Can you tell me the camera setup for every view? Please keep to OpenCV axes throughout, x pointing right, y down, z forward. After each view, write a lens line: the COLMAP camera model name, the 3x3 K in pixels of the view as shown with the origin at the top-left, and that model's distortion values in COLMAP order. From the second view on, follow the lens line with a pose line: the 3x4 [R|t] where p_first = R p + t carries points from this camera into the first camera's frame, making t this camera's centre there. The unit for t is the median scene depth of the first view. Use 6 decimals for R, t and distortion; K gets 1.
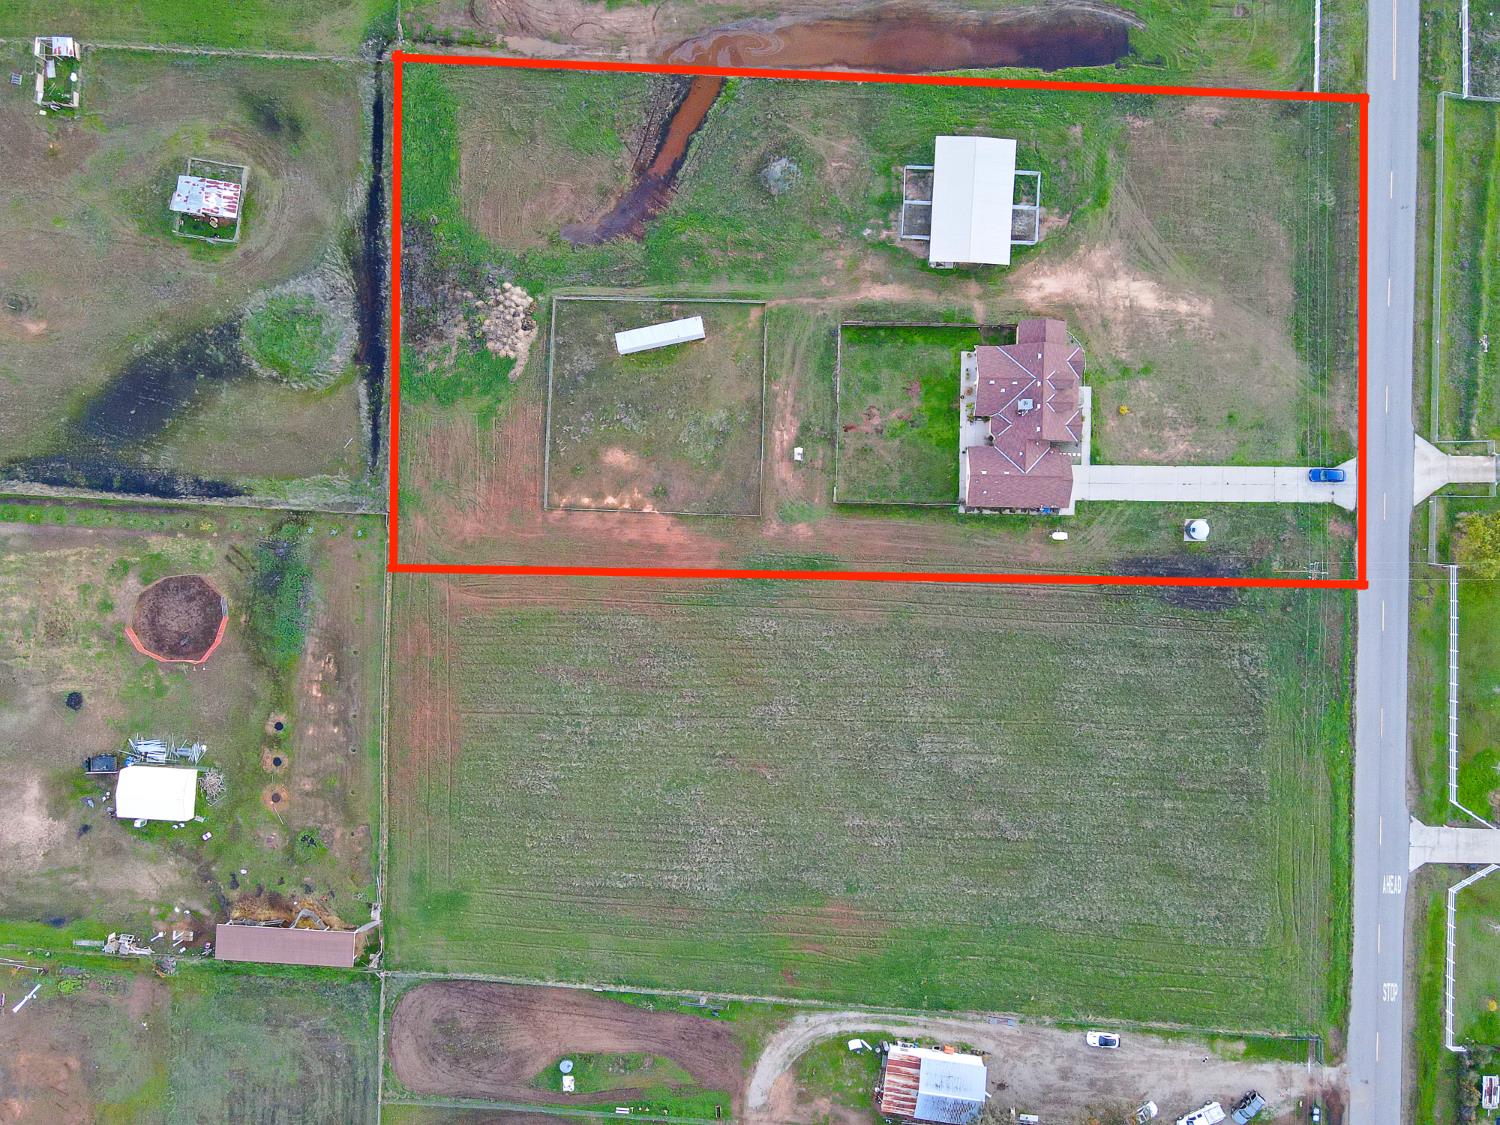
lens RADIAL K [[1101.2, 0, 742.5], [0, 1101.2, 553.0], [0, 0, 1]] dist [-0.001596, 0.028205]
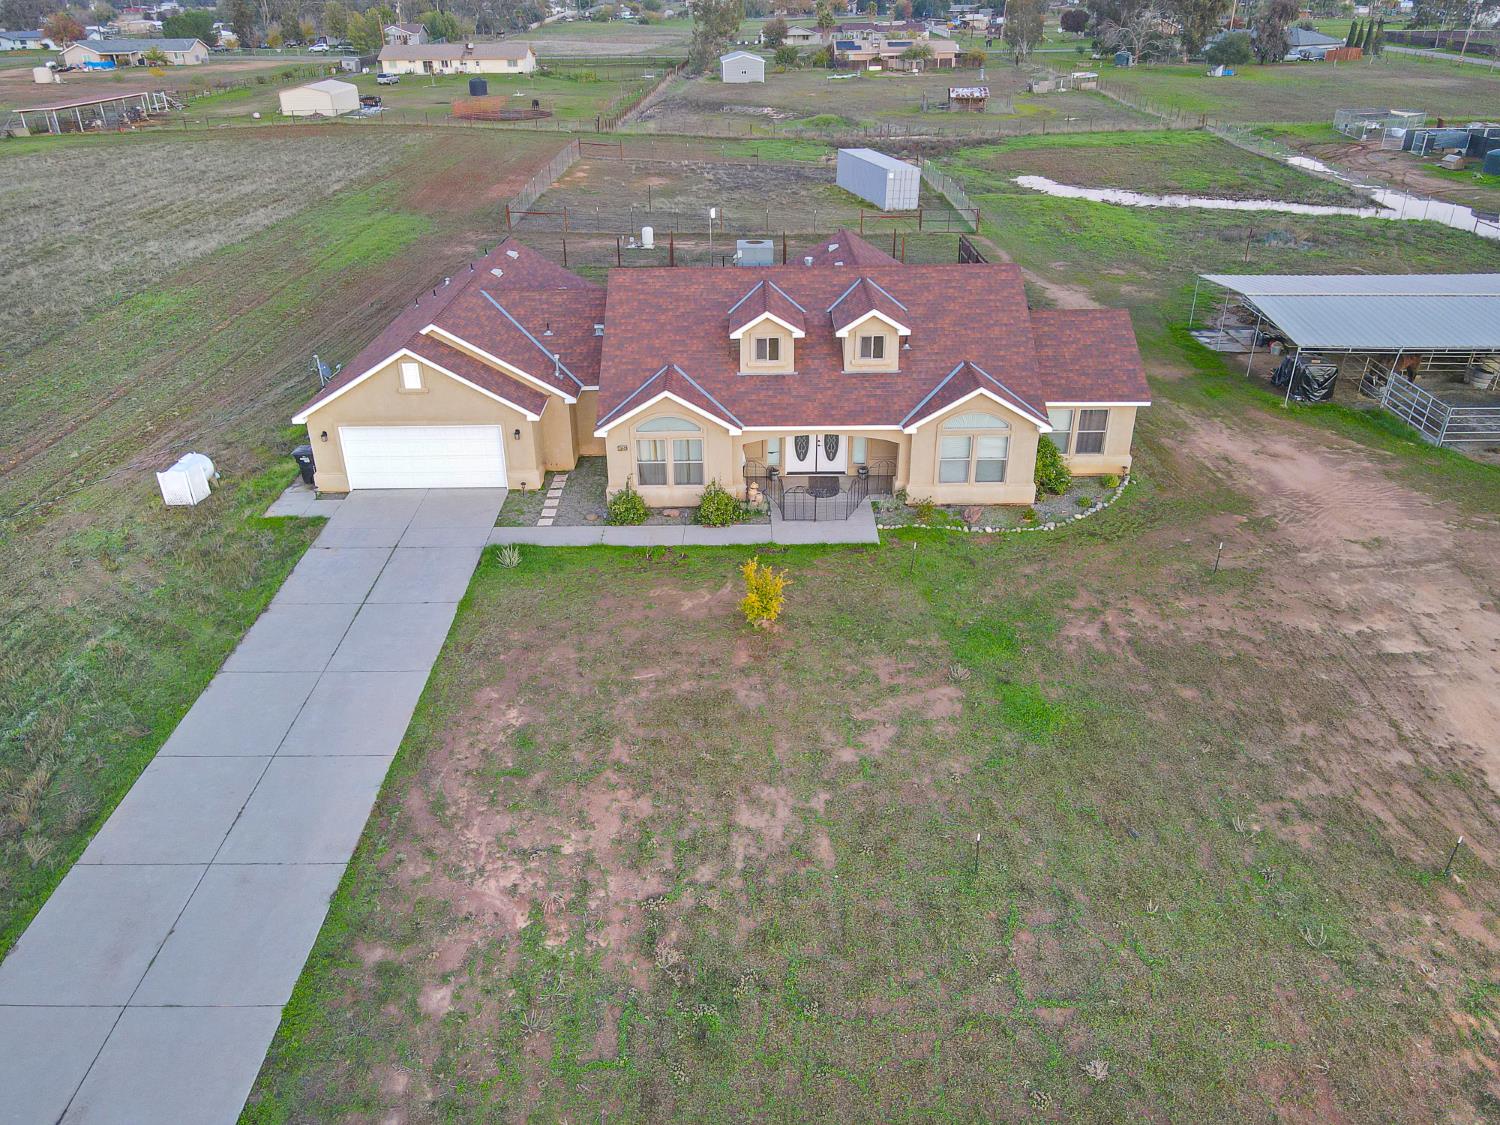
lens RADIAL K [[1101.2, 0, 742.8], [0, 1101.2, 556.7], [0, 0, 1]] dist [-0.001596, 0.028205]
pose [[0.020069, 0.490449, -0.871239, 0.487698], [-0.999644, 0.025149, -0.008870, -0.123875], [0.017561, 0.871107, 0.490780, 0.899960]]
